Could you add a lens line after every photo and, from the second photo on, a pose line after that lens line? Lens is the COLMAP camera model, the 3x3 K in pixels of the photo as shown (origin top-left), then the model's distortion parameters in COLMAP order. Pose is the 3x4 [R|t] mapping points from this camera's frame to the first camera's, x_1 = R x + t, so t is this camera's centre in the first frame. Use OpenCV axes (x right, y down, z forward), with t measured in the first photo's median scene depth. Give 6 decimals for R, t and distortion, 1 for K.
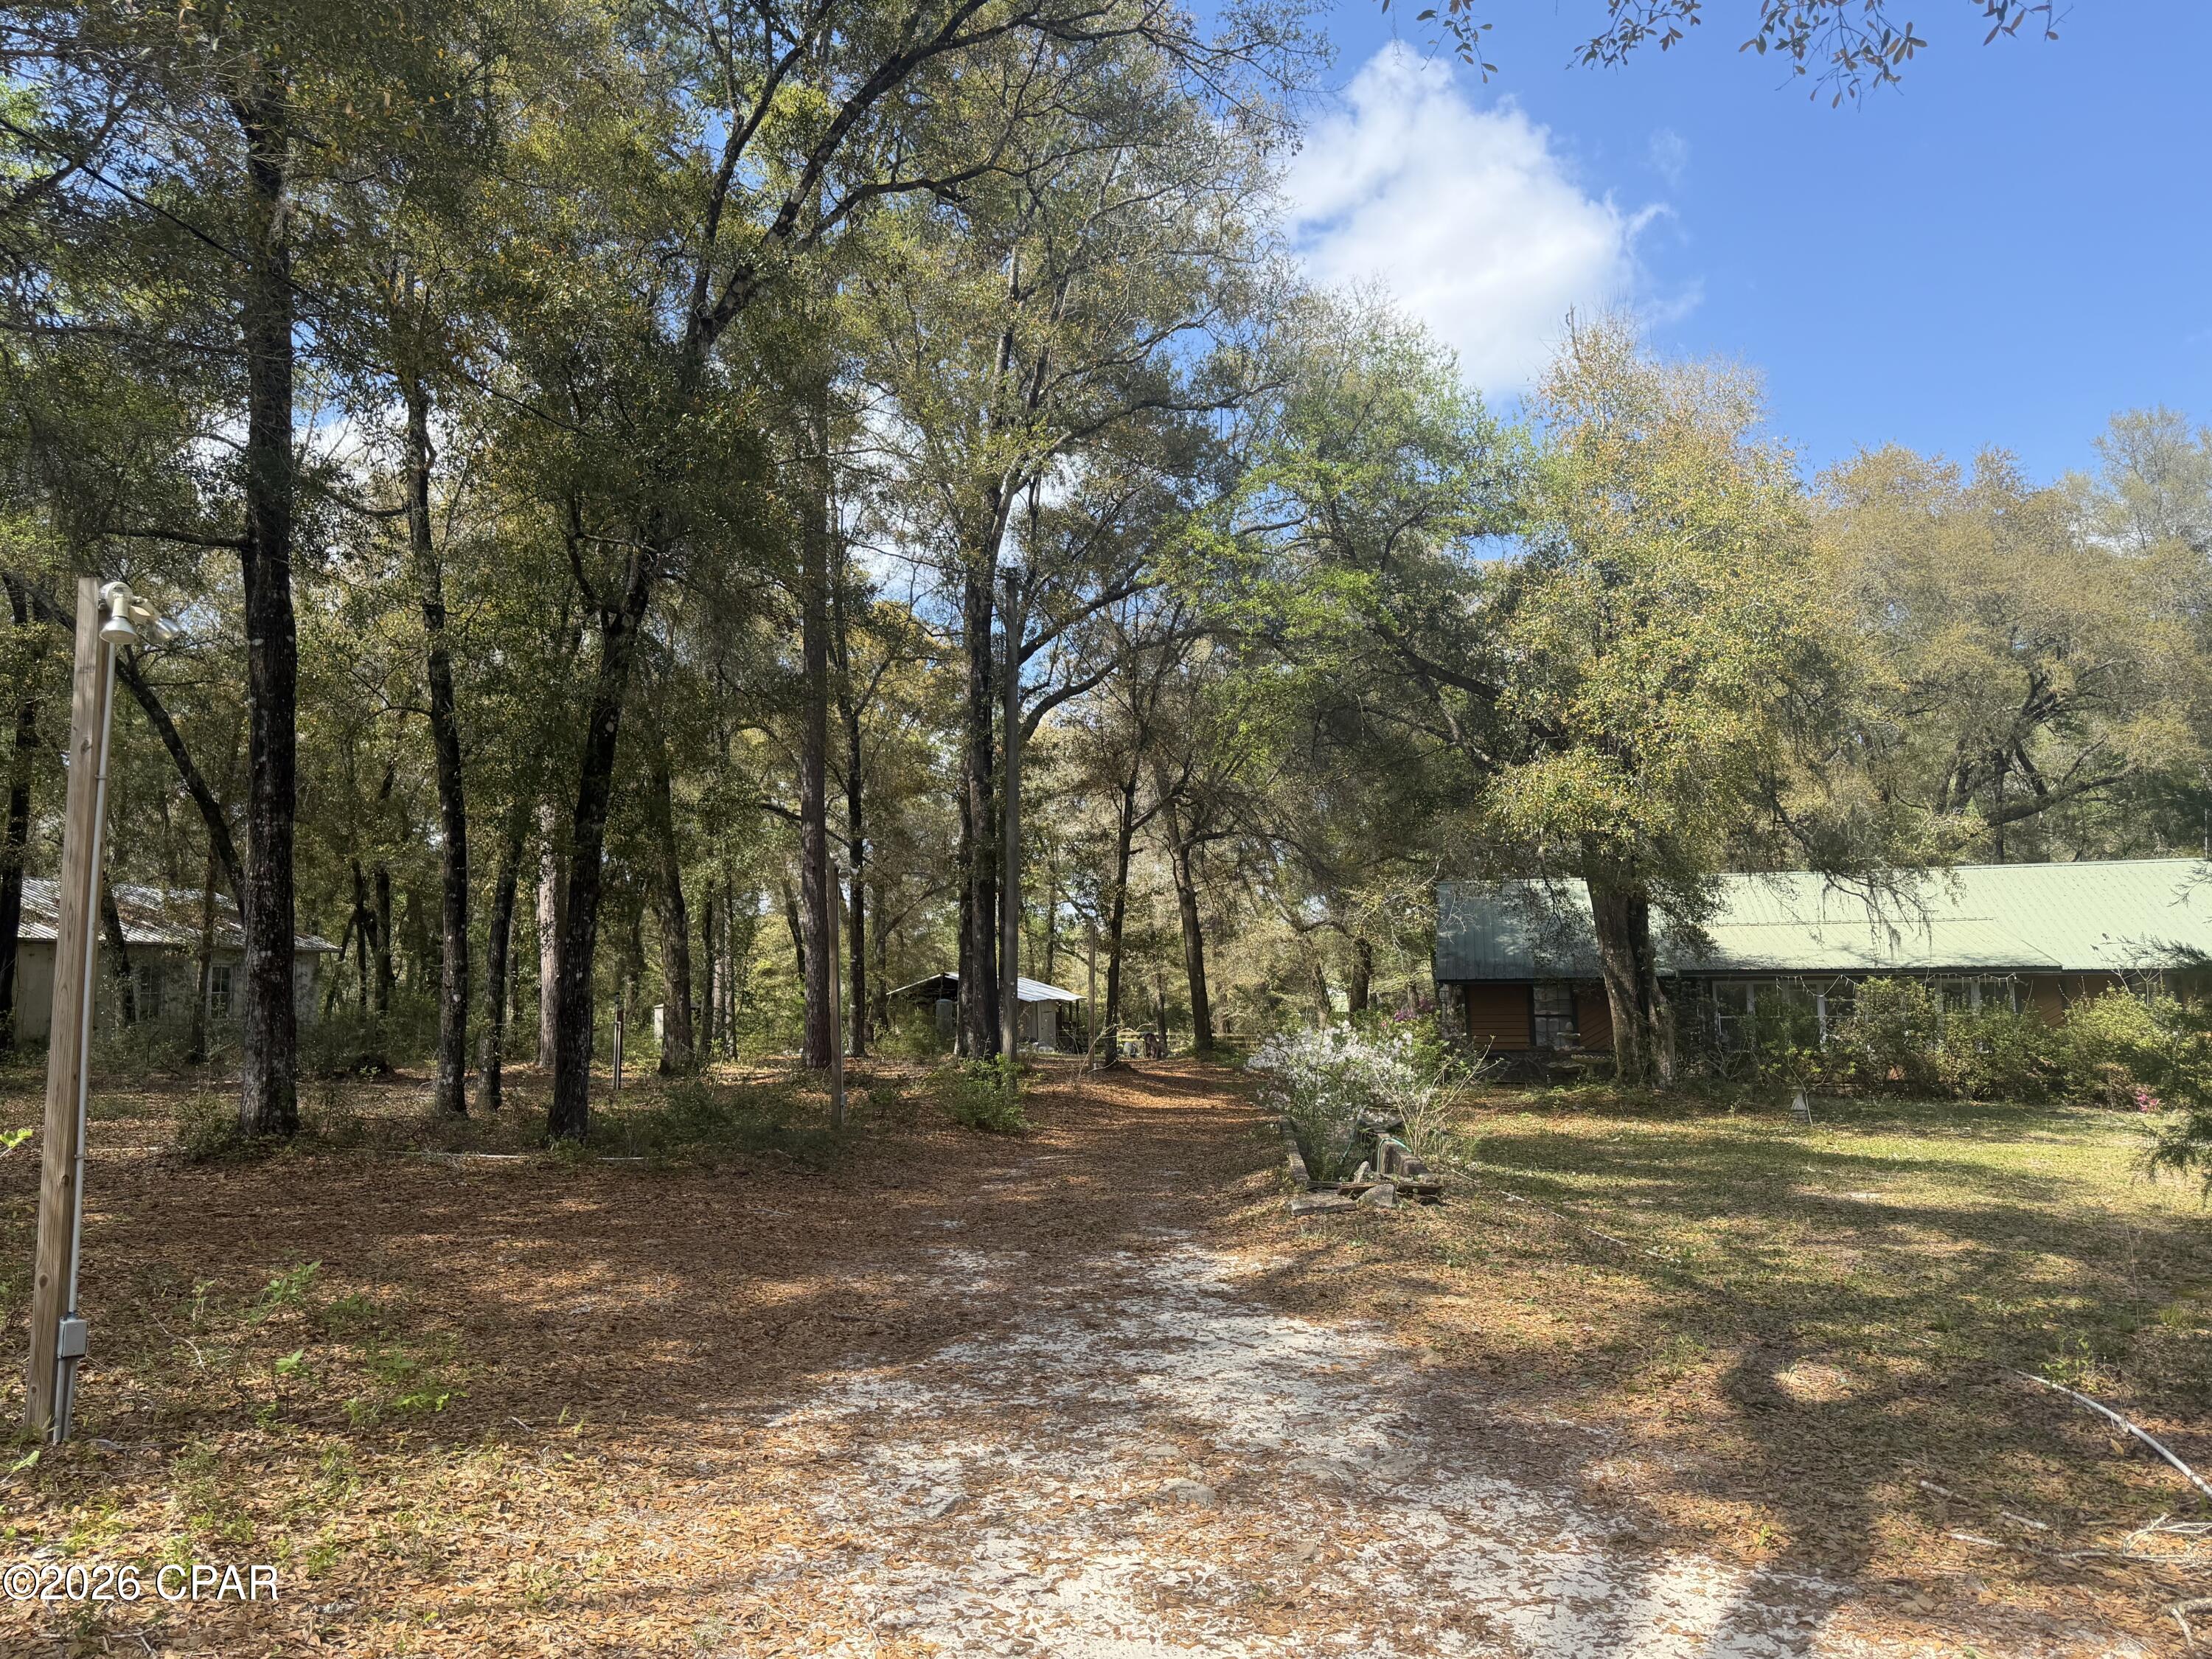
lens RADIAL K [[1605.8, 0, 1103.1], [0, 1605.8, 845.6], [0, 0, 1]] dist [-0.002211, -0.002993]
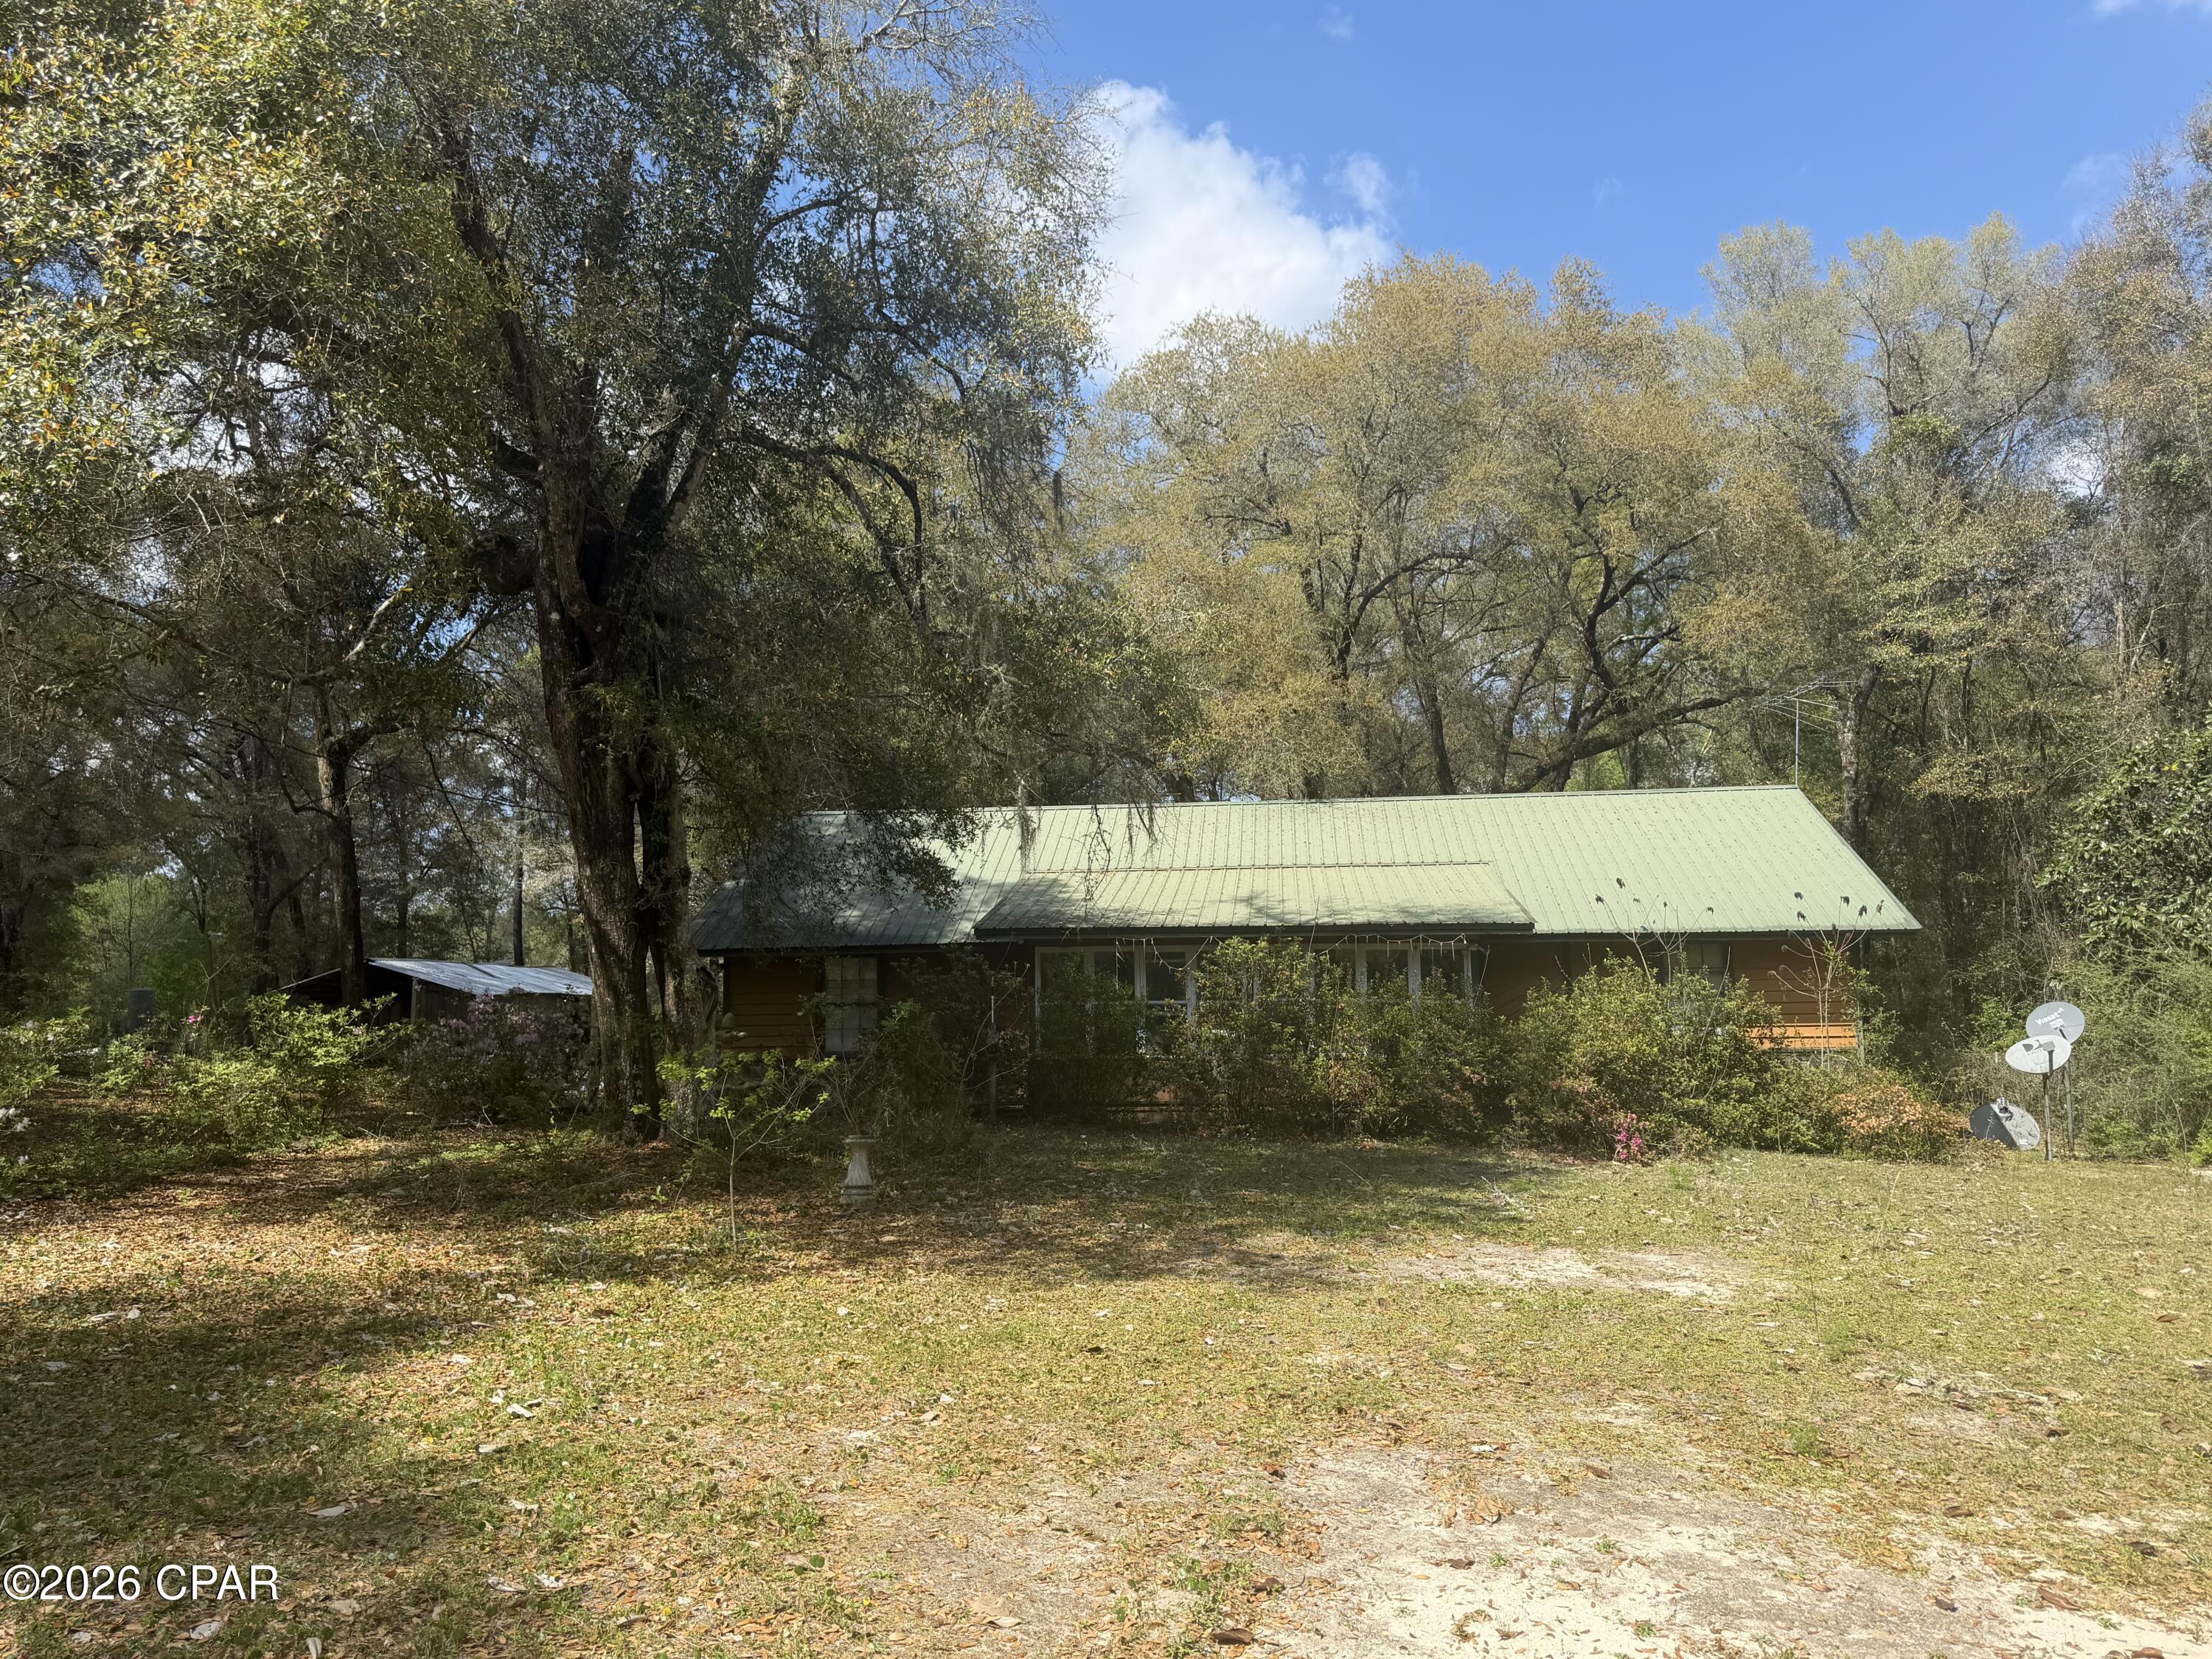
lens RADIAL K [[1605.8, 0, 1112.4], [0, 1605.8, 822.6], [0, 0, 1]] dist [-0.002211, -0.002993]
pose [[0.992421, 0.016086, 0.121825, 0.556942], [-0.014920, 0.999834, -0.010479, 0.069500], [-0.121973, 0.008582, 0.992496, 0.611115]]
